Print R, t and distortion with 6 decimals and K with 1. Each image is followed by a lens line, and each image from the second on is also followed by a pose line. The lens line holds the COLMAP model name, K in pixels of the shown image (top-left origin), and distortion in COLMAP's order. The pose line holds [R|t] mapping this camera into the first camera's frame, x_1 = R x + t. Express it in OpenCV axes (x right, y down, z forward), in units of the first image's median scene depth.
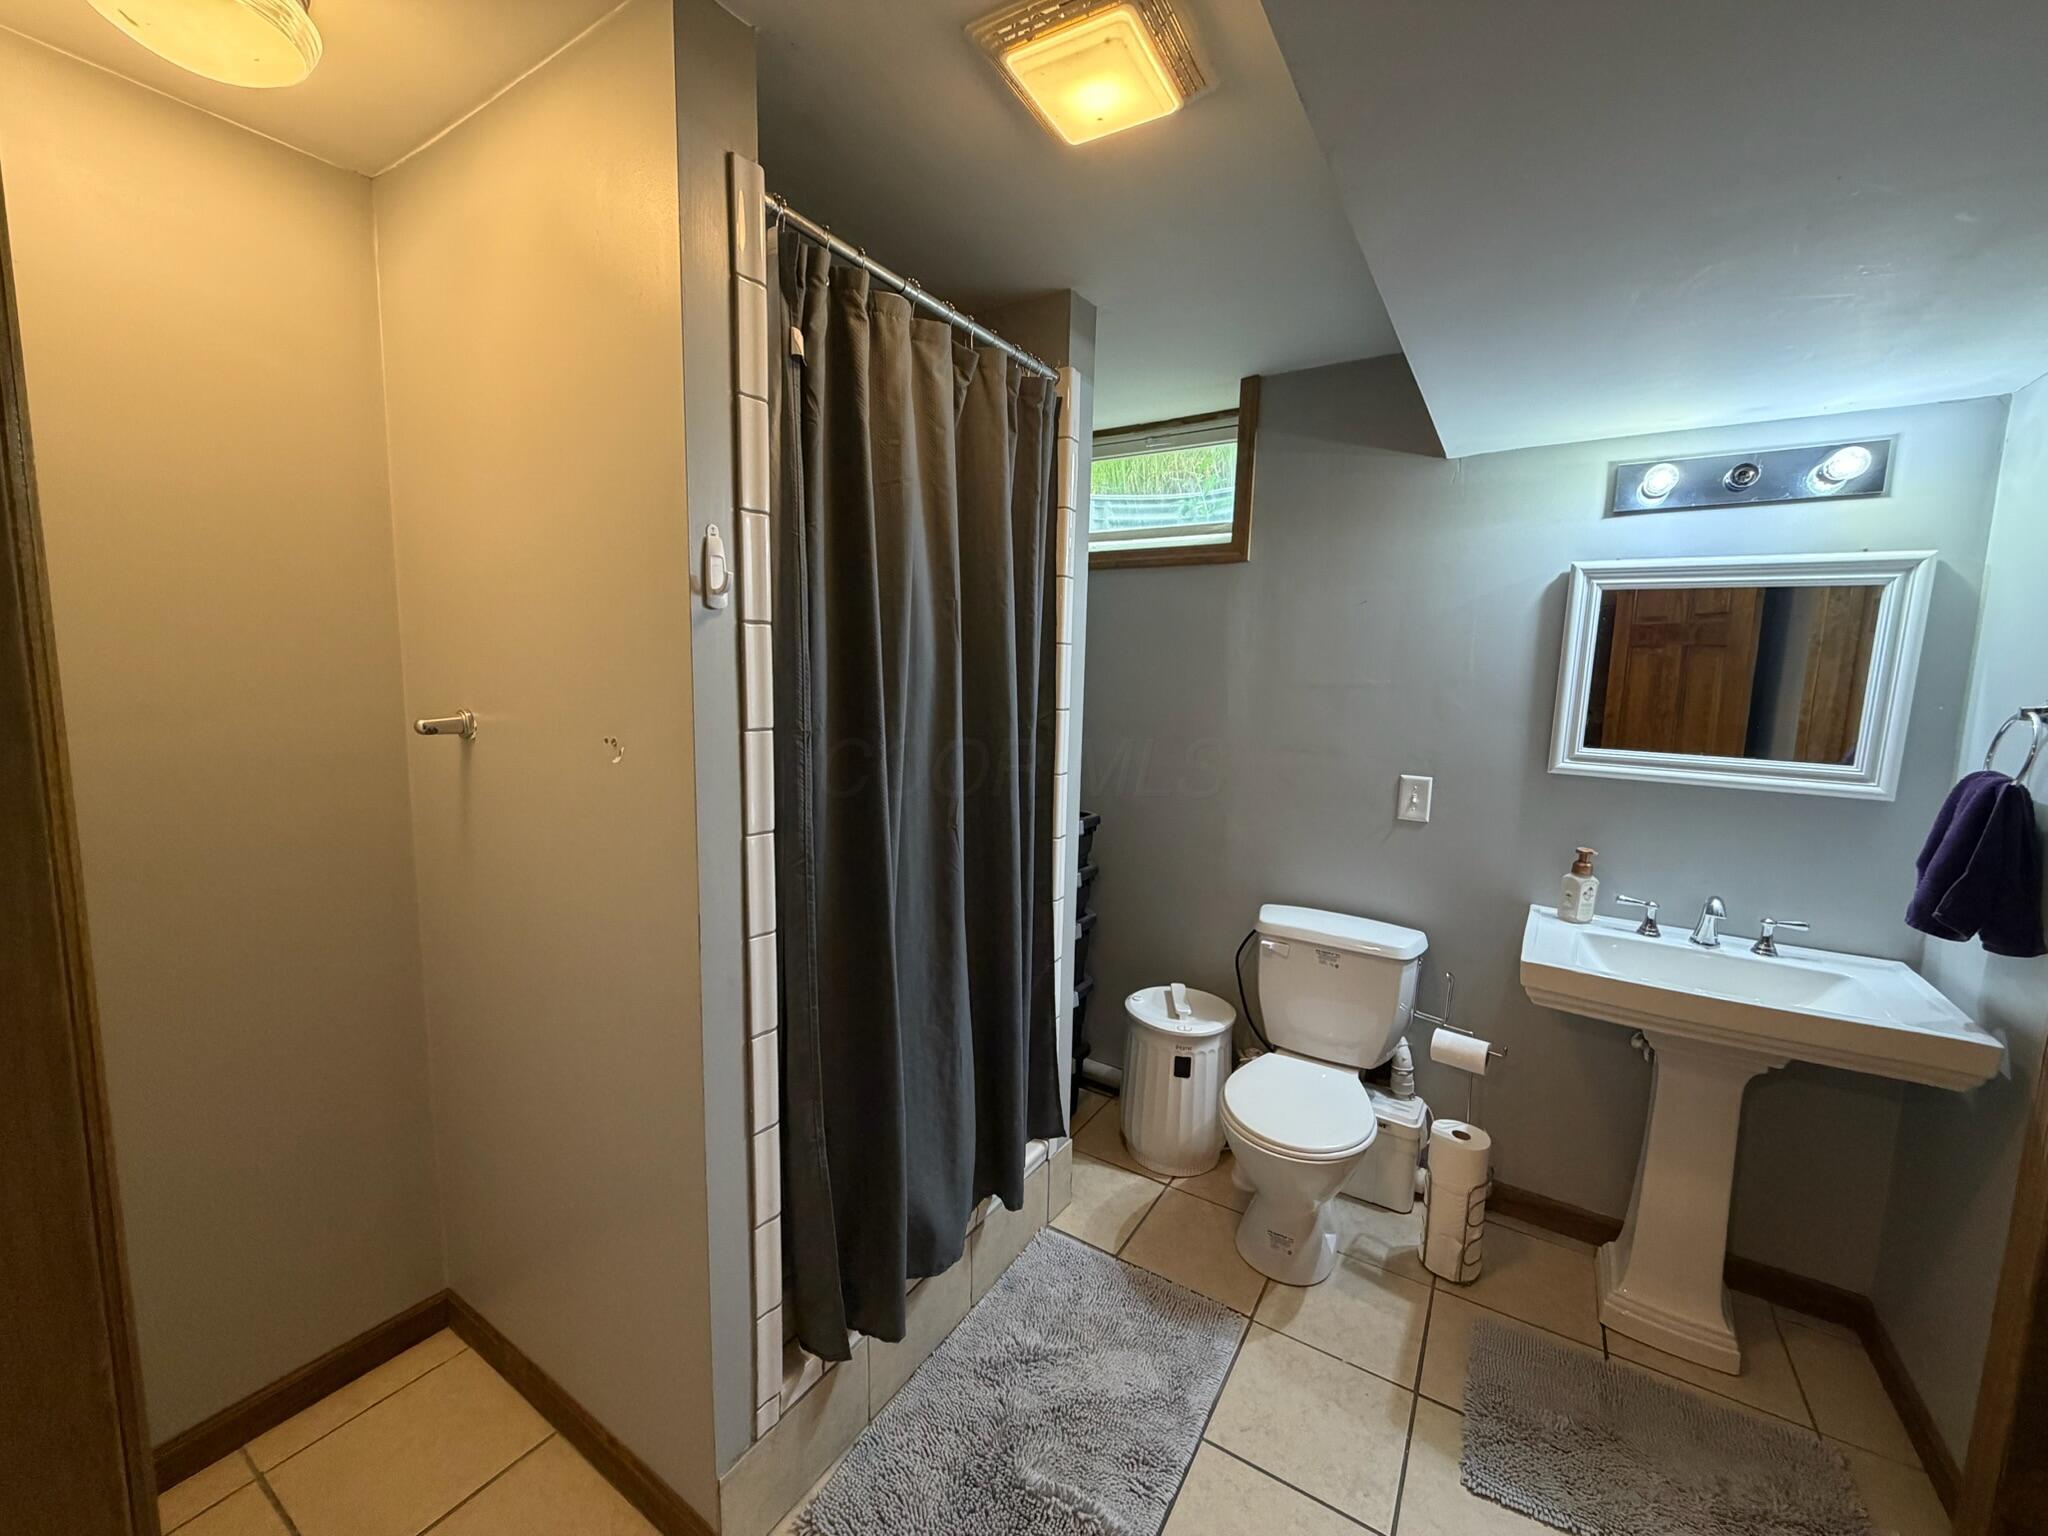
lens RADIAL K [[817.6, 0, 1018.7], [0, 817.6, 767.3], [0, 0, 1]] dist [0.000348, -0.000555]
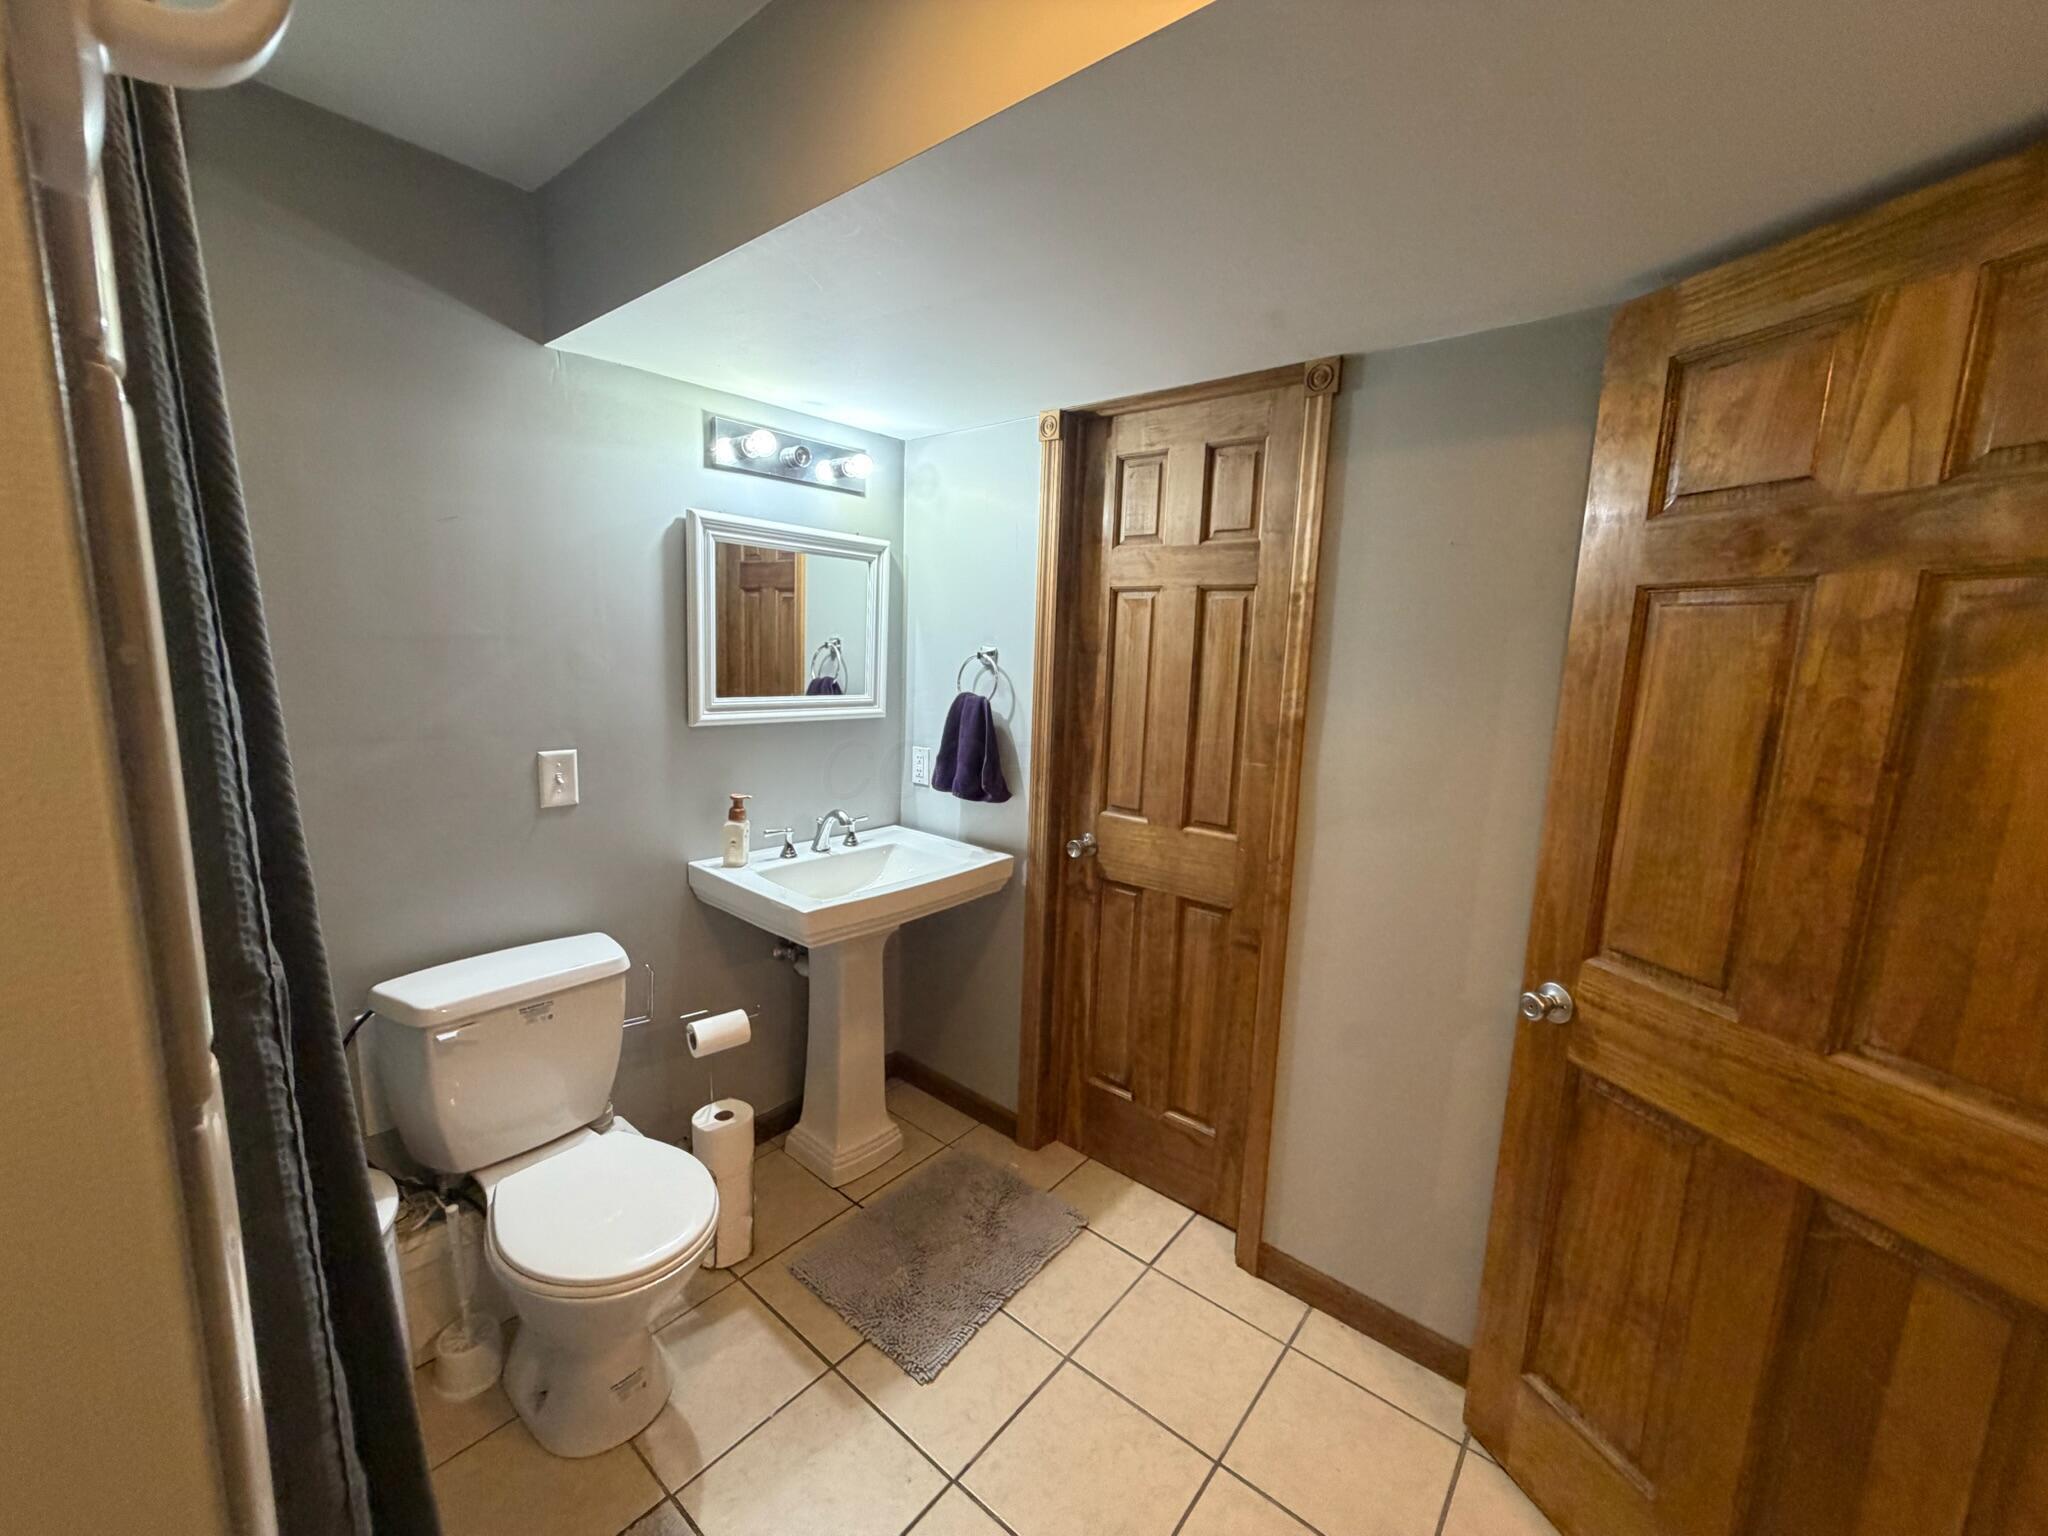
lens RADIAL K [[817.6, 0, 1018.7], [0, 817.6, 767.3], [0, 0, 1]] dist [0.000348, -0.000555]
pose [[0.131810, -0.172283, 0.976189, -0.272310], [0.085903, 0.983062, 0.161896, -0.073125], [-0.987546, 0.062518, 0.144377, 0.499126]]
